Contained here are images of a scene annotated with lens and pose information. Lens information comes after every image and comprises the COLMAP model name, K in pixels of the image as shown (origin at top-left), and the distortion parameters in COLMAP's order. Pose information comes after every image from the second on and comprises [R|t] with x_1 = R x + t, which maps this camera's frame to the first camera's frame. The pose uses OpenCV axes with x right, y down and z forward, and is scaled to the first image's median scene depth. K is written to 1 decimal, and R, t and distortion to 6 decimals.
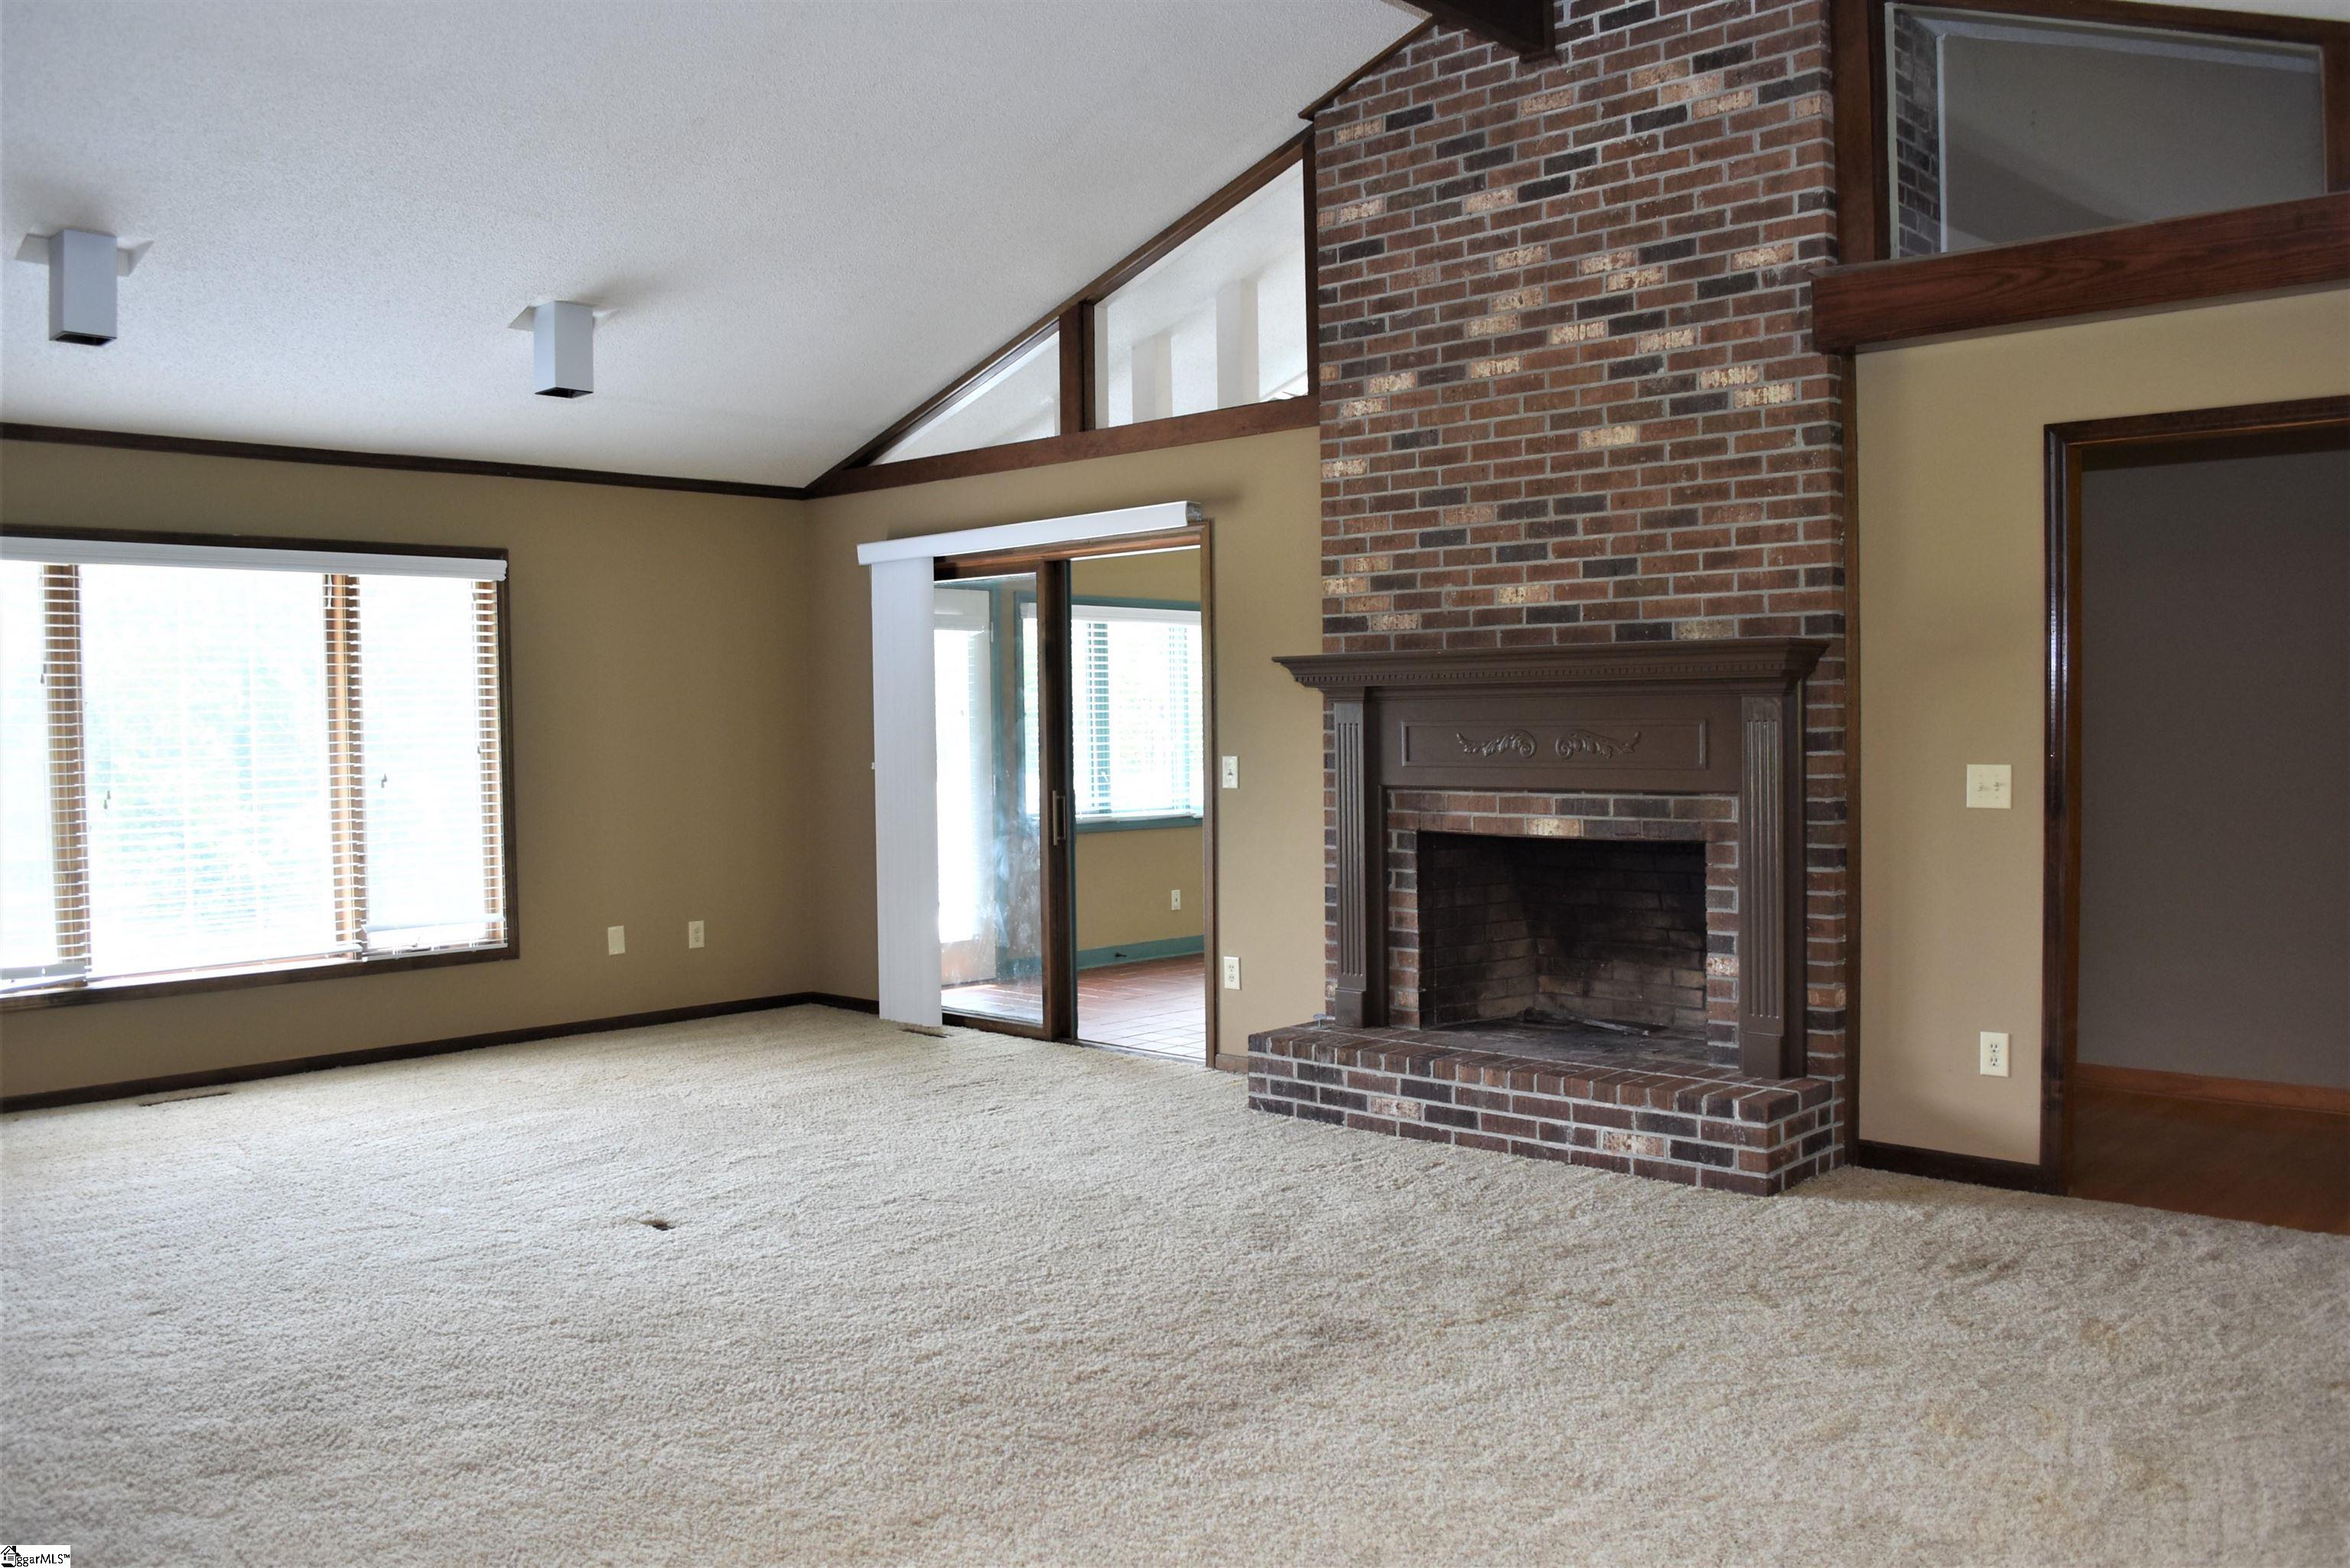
lens RADIAL K [[1899.8, 0, 1174.6], [0, 1899.8, 782.2], [0, 0, 1]] dist [-0.074208, 0.002794]
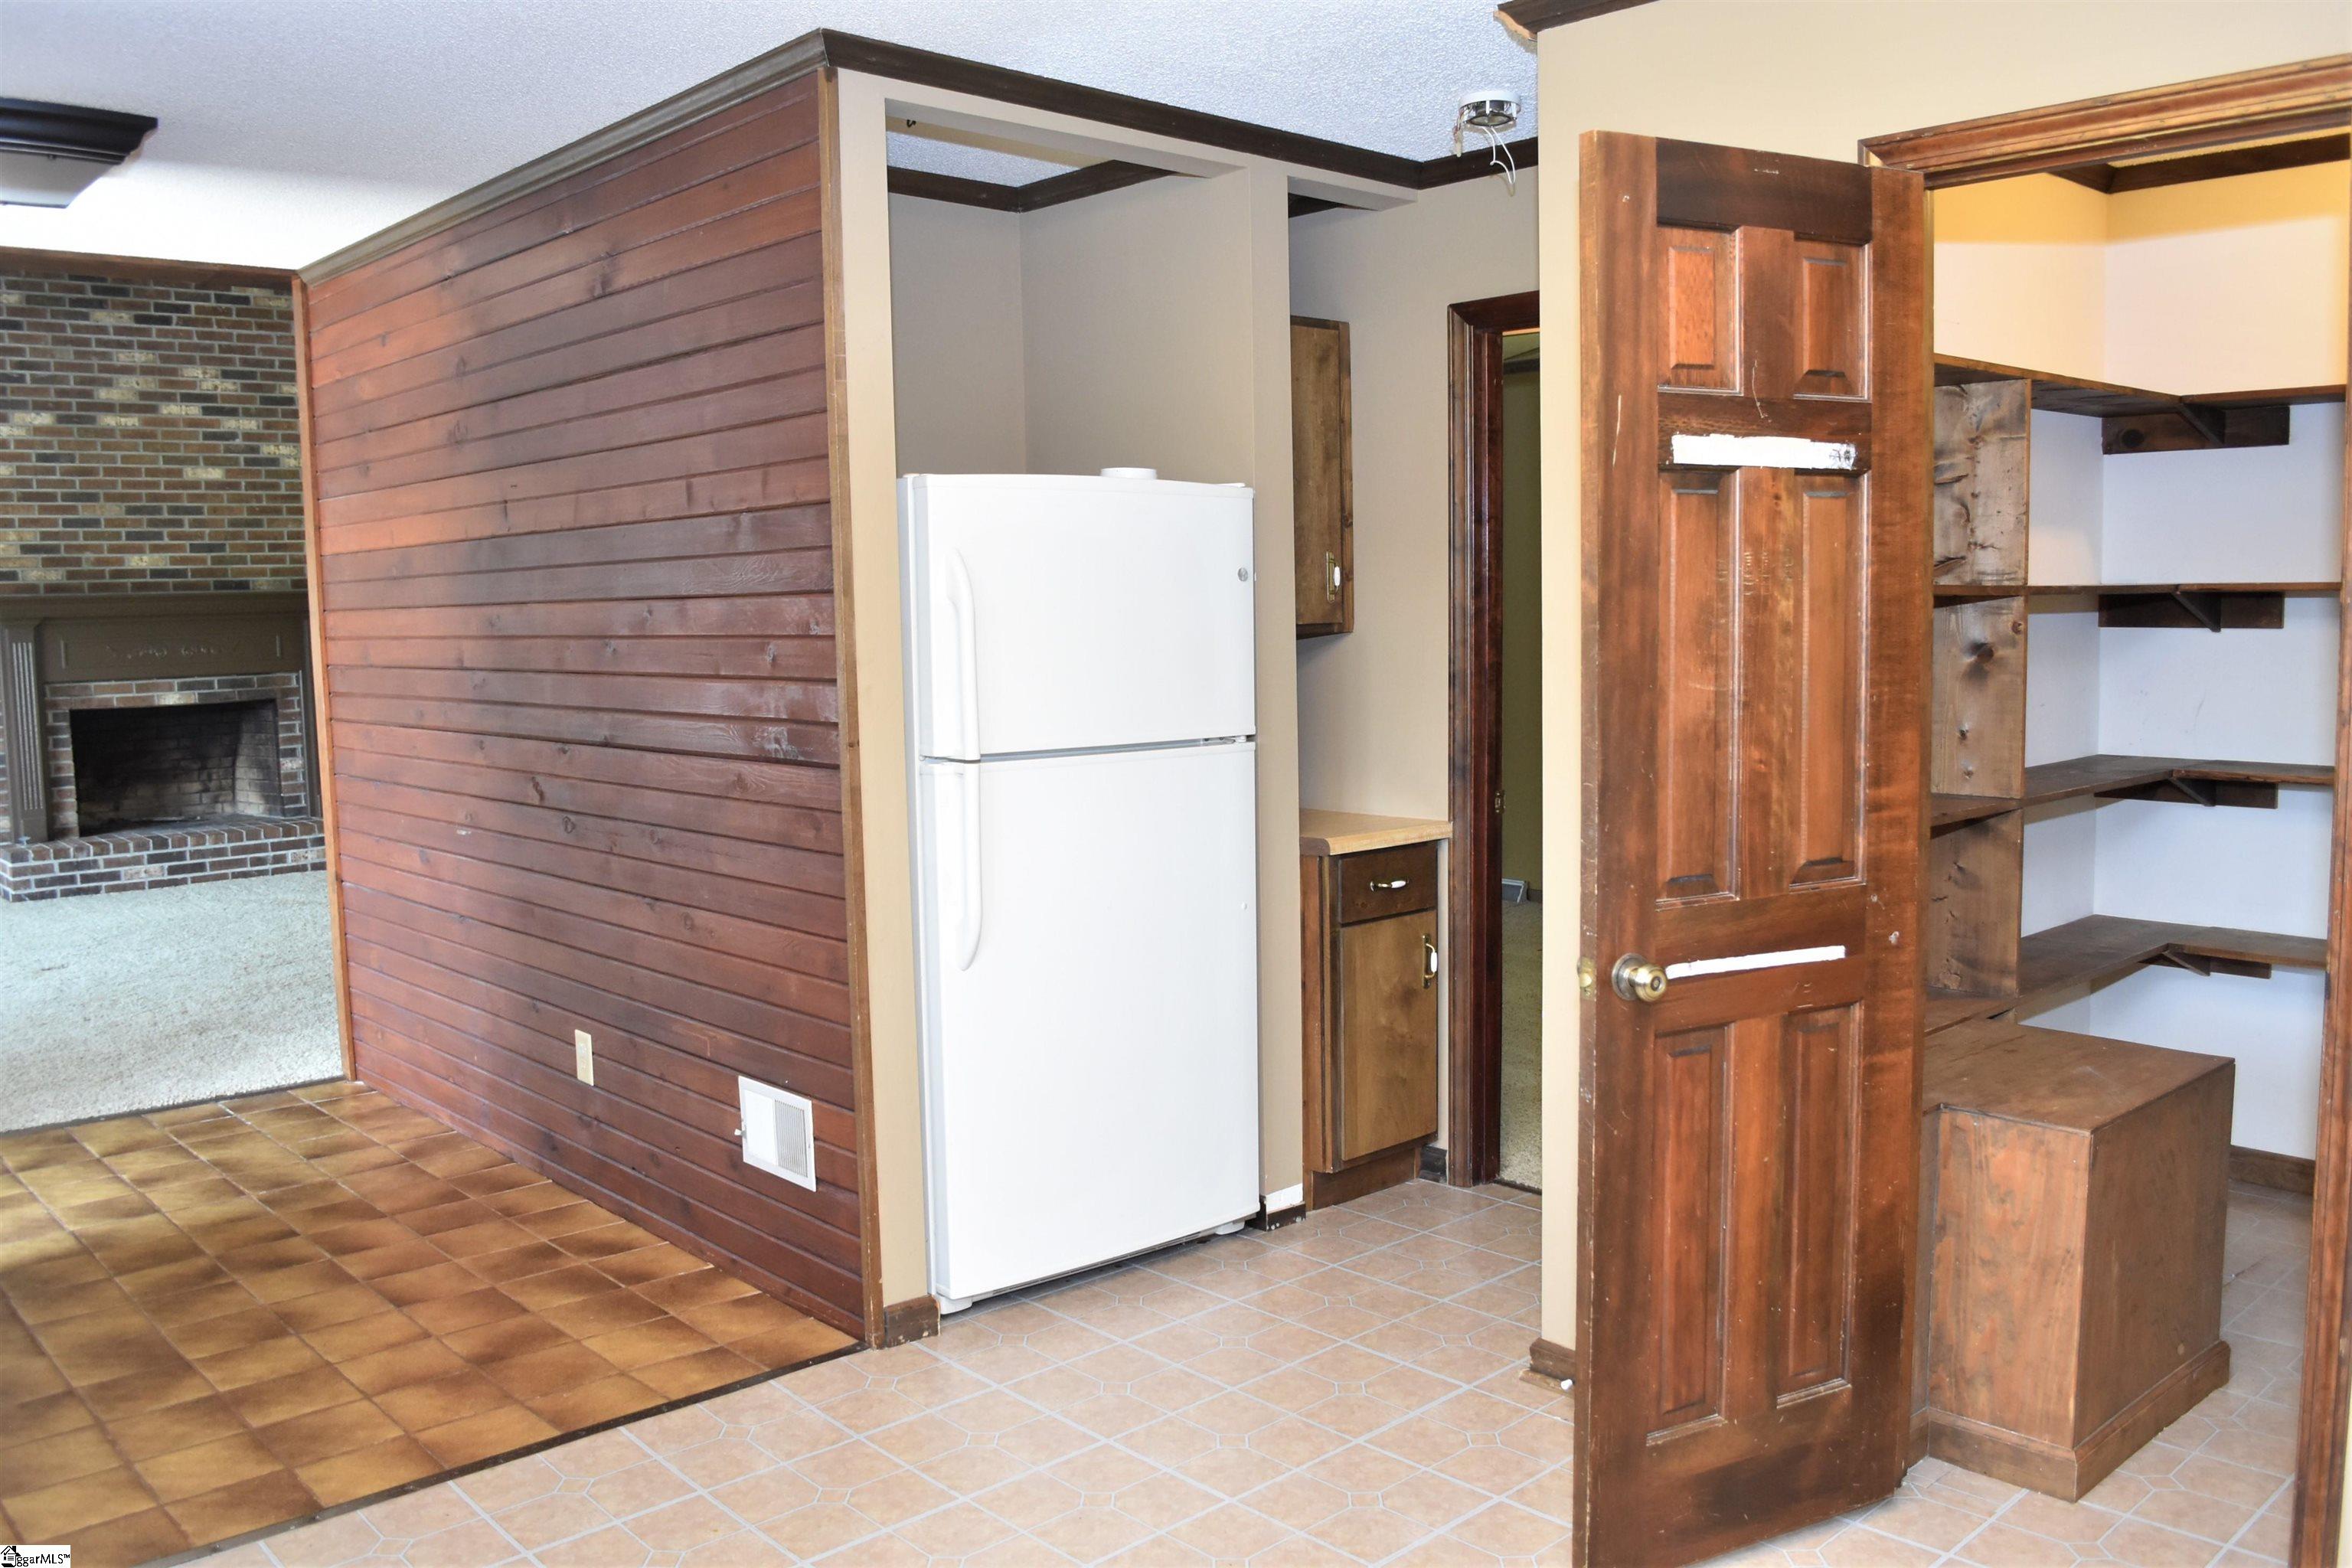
lens RADIAL K [[1901.5, 0, 1176.0], [0, 1901.5, 786.3], [0, 0, 1]] dist [-0.074208, 0.002794]
pose [[0.088469, -0.090125, 0.991993, -1.390440], [0.051705, 0.994971, 0.085784, 0.004950], [-0.994736, 0.043702, 0.092684, -0.044729]]
